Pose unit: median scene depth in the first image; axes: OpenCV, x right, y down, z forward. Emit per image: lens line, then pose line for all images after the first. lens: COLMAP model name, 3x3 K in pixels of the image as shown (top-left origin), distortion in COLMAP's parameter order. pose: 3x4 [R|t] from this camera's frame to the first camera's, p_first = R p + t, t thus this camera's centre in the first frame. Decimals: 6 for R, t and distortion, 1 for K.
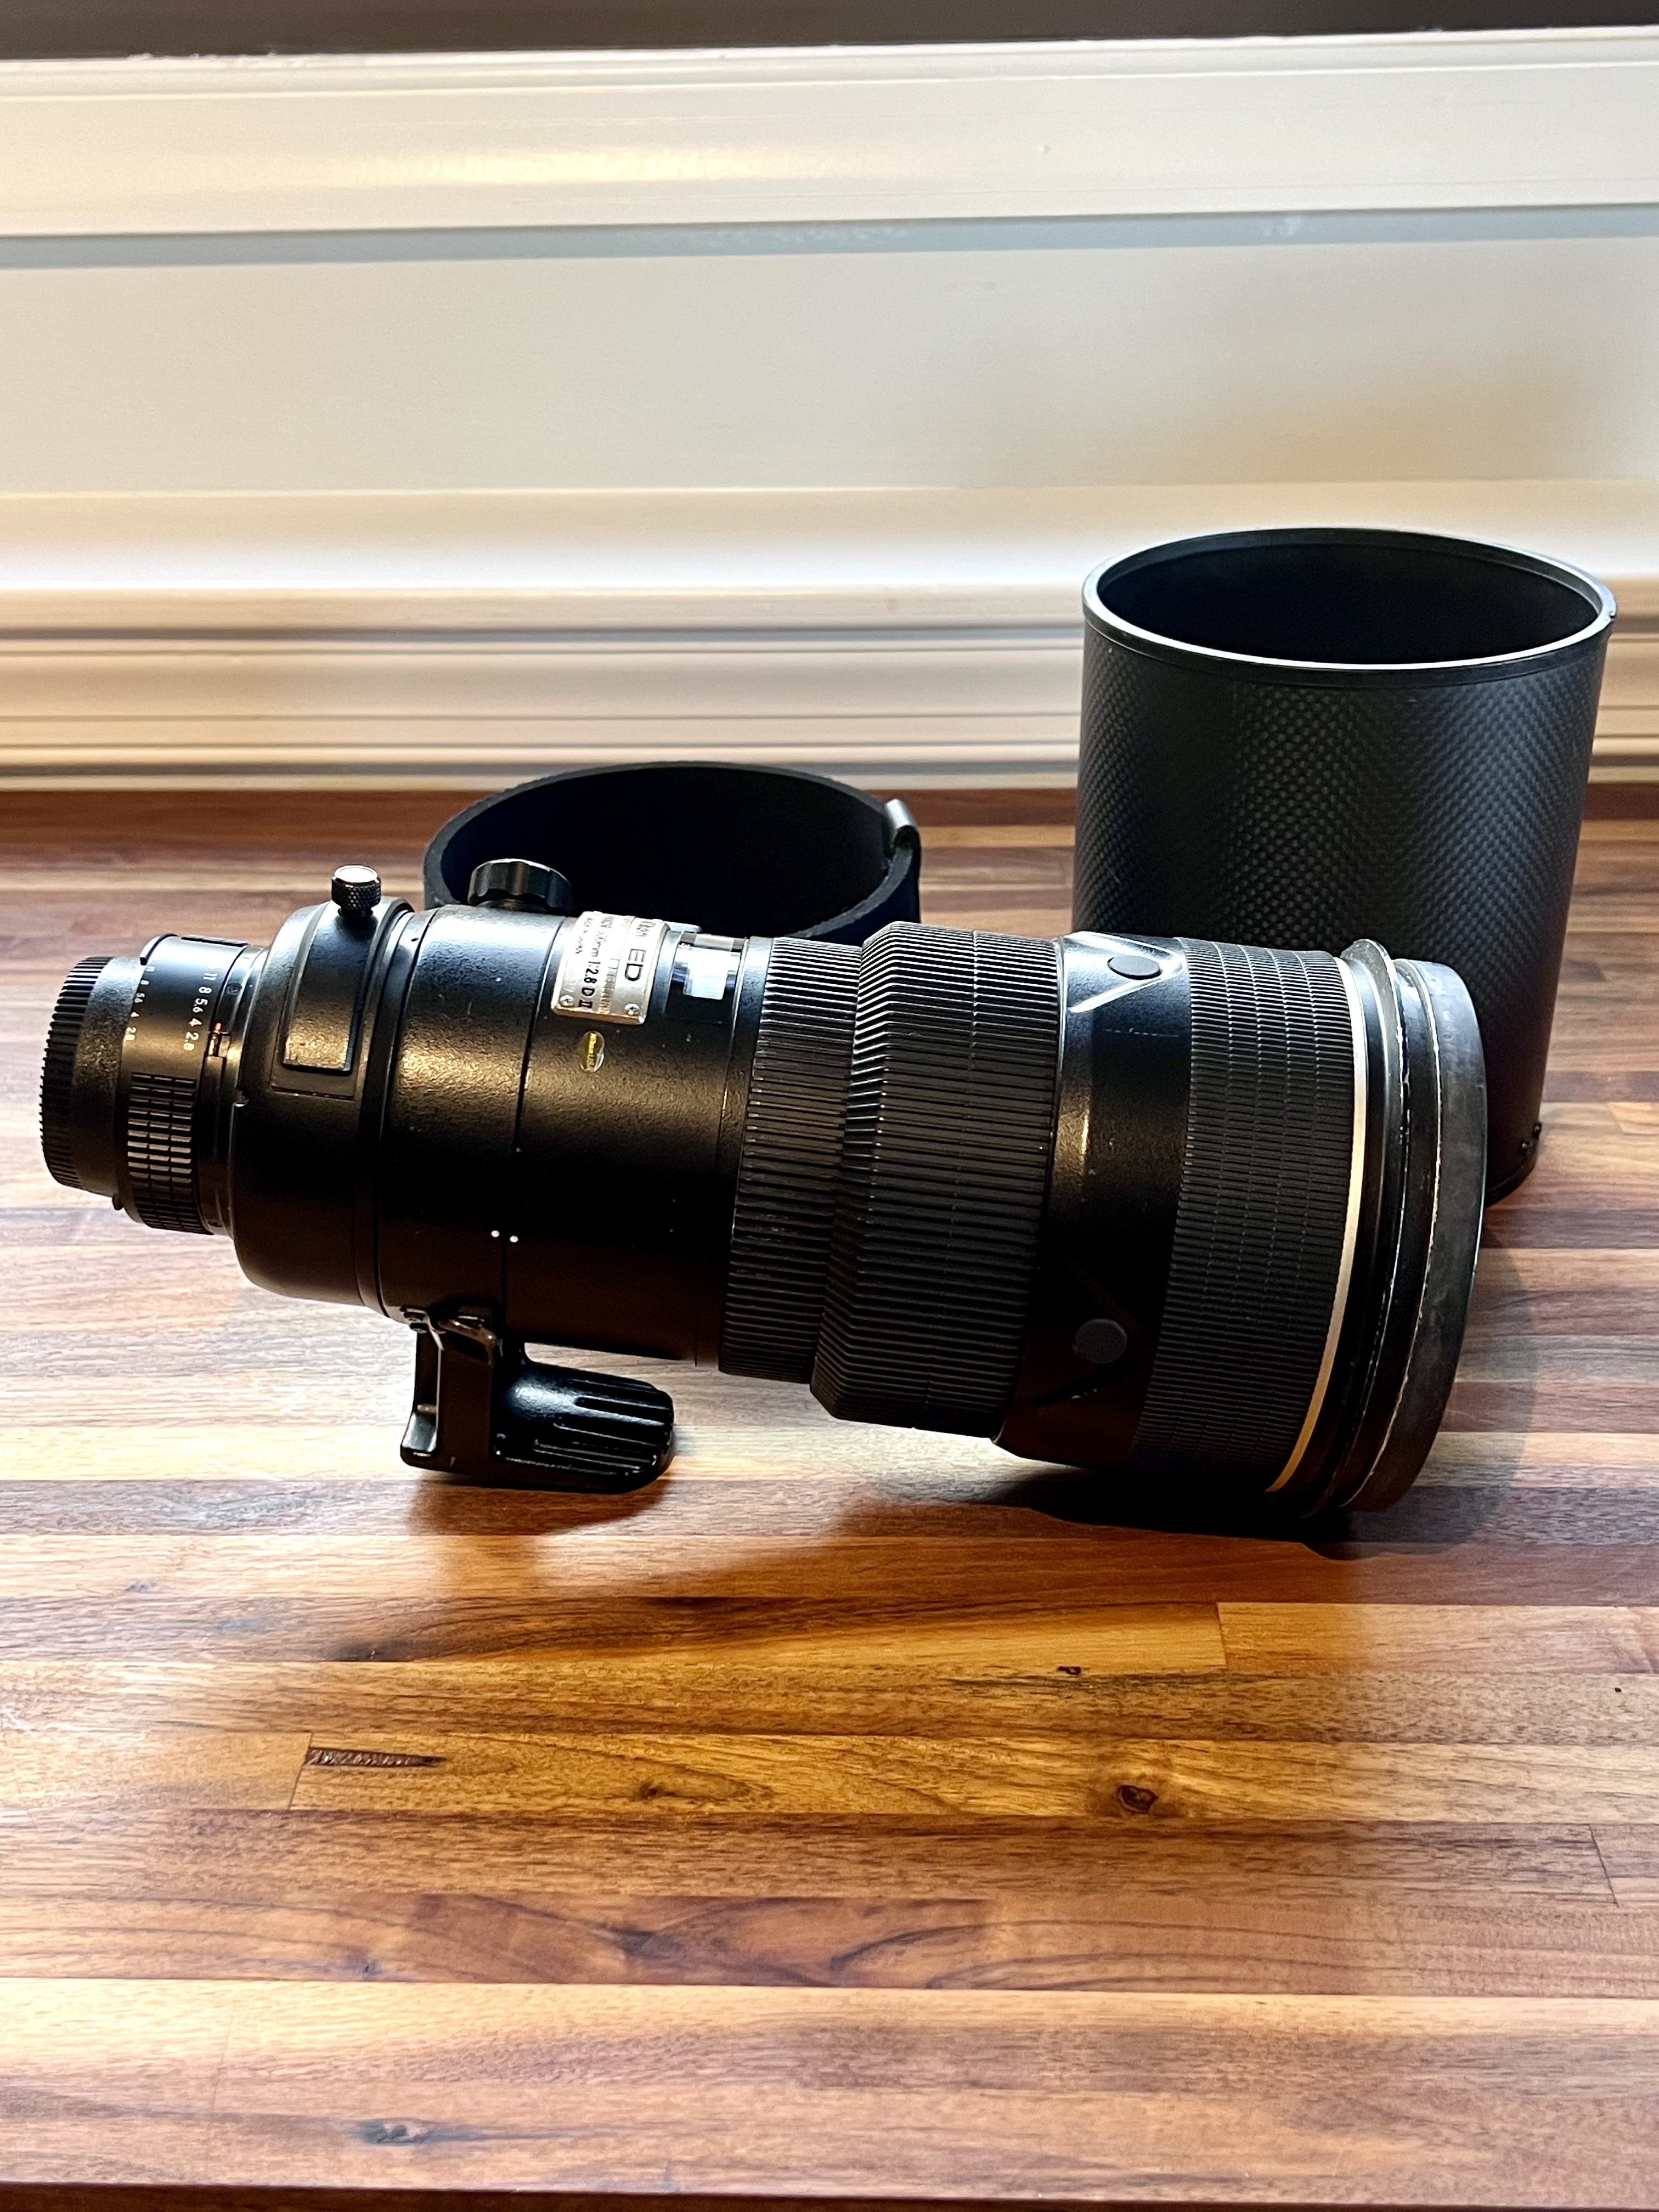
lens RADIAL K [[2381.0, 0, 829.5], [0, 2381.0, 1106.0], [0, 0, 1]] dist [-0.004820, -0.006298]
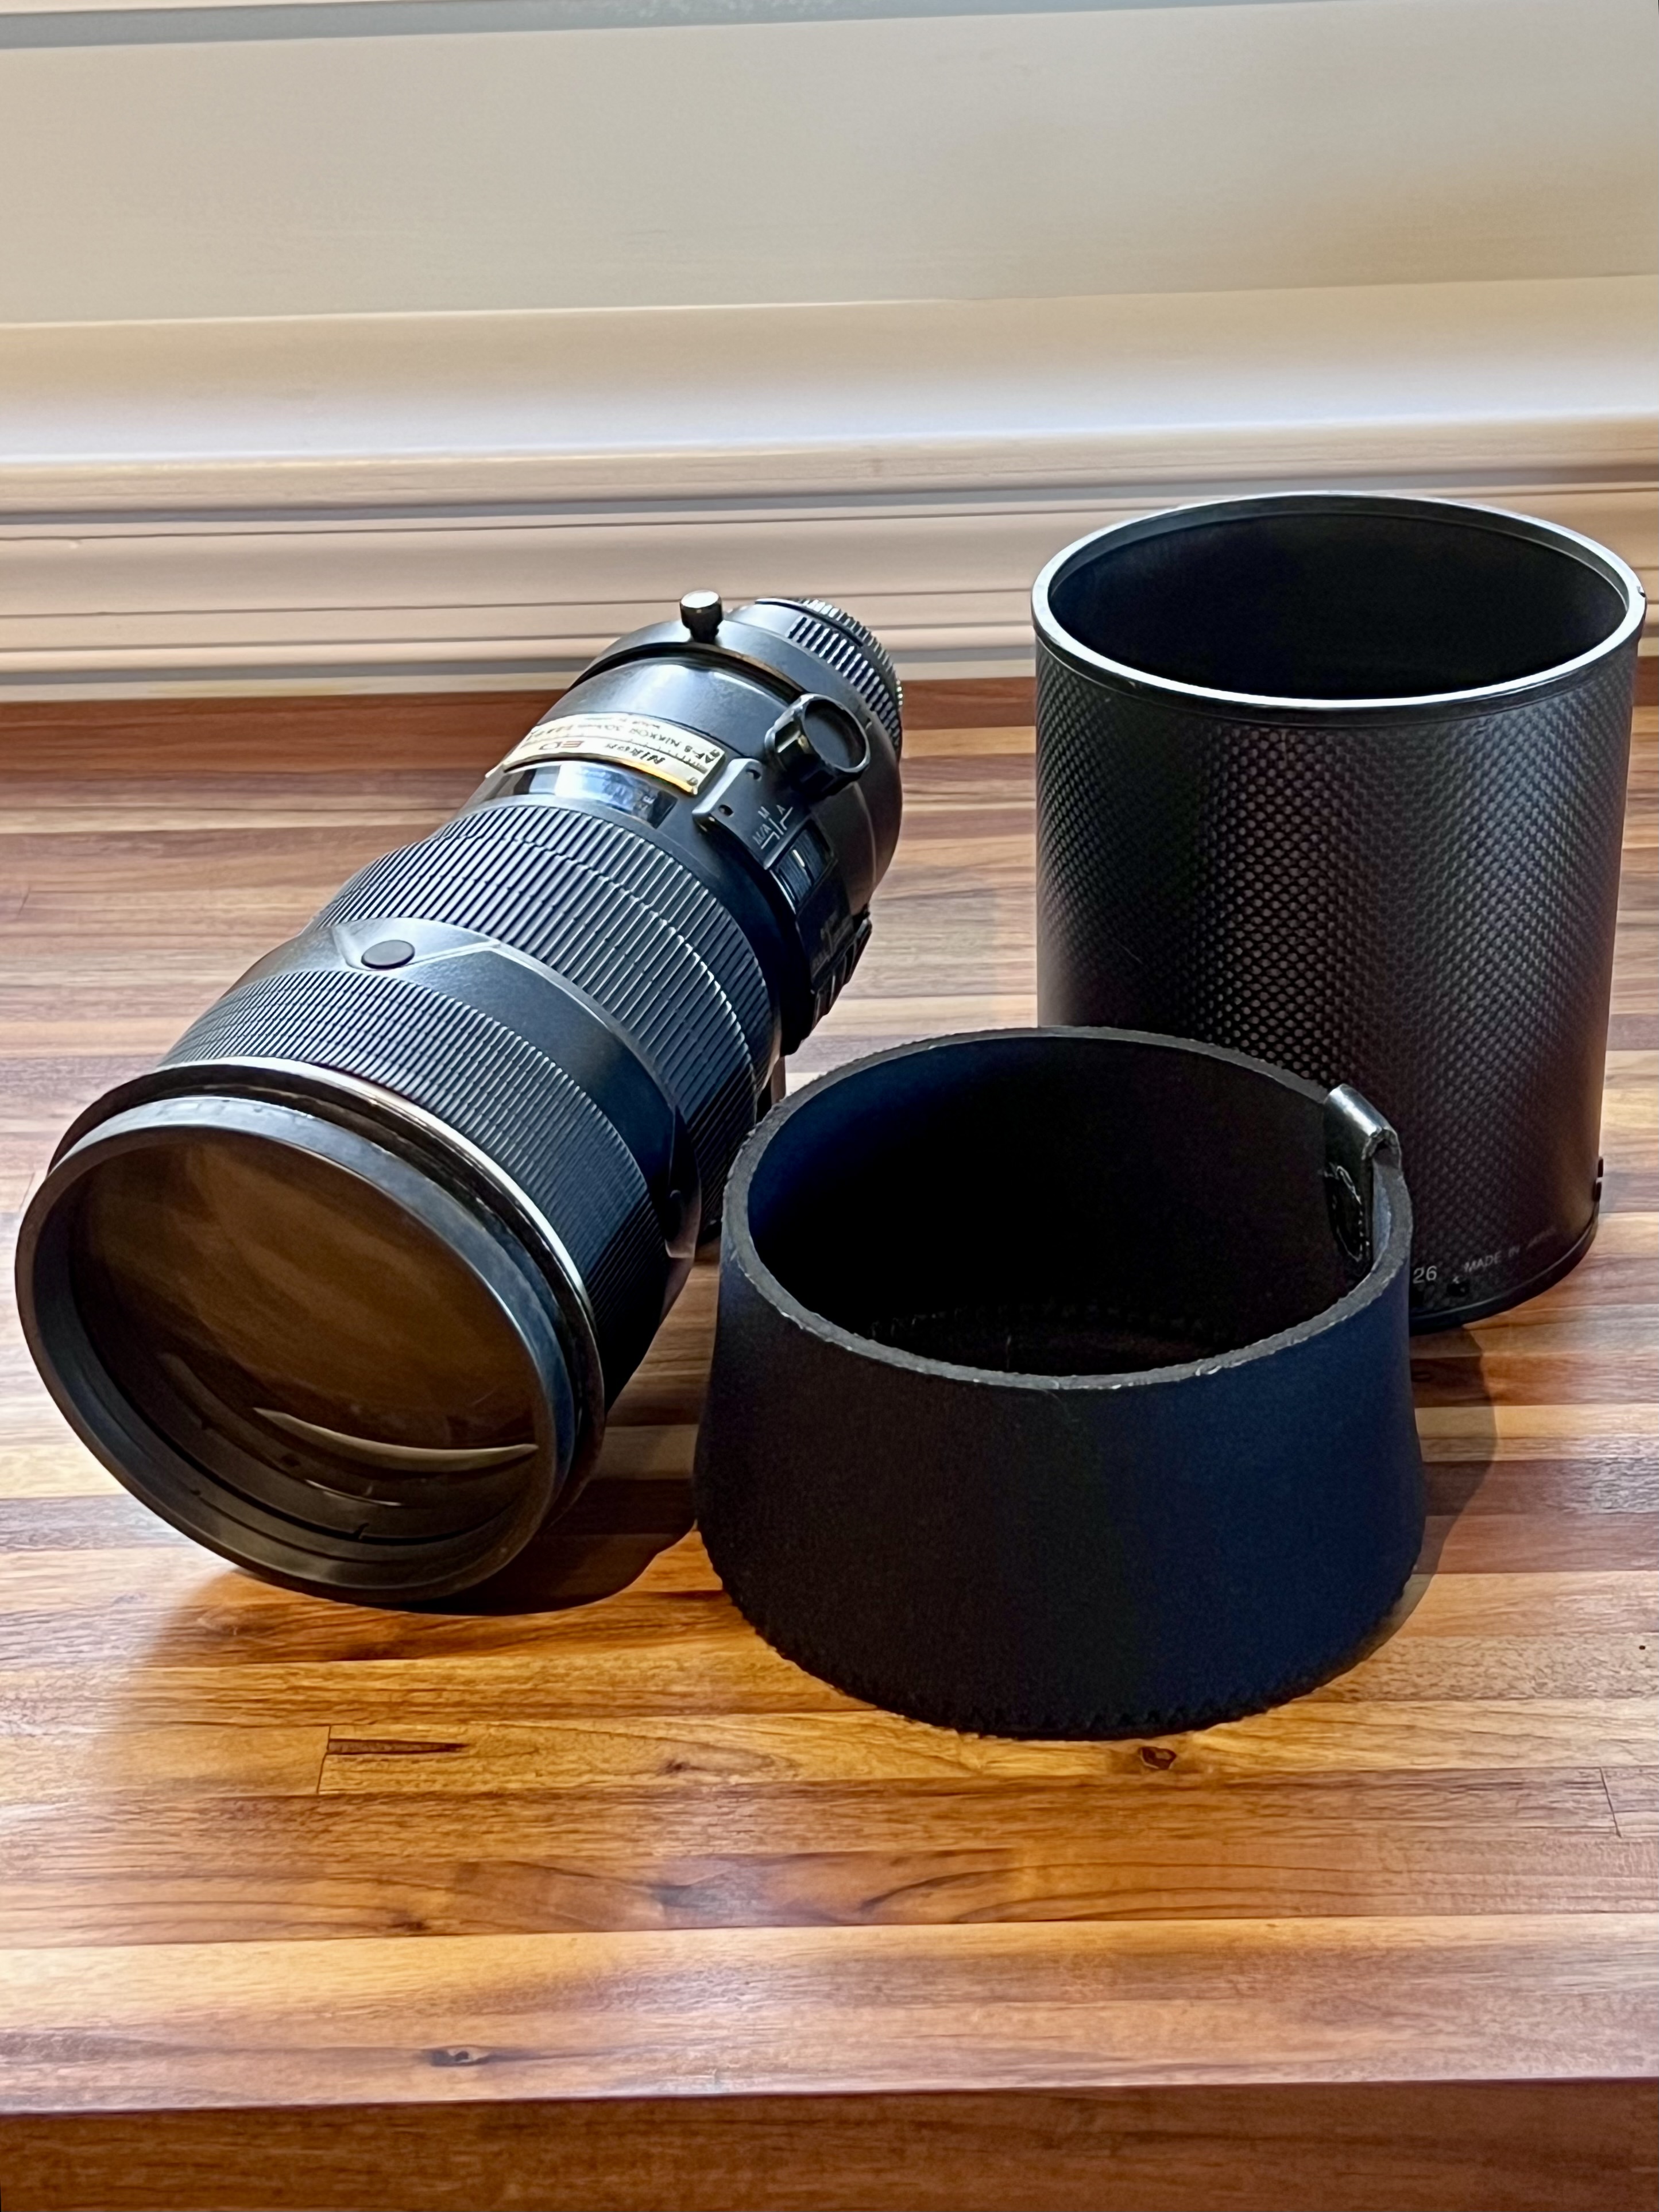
lens RADIAL K [[3582.4, 0, 829.5], [0, 3582.4, 1106.0], [0, 0, 1]] dist [0.008519, 0.007878]
pose [[0.999589, -0.026681, 0.010476, -0.019439], [0.026540, 0.999558, 0.013401, -0.010720], [-0.010829, -0.013118, 0.999855, -0.539835]]
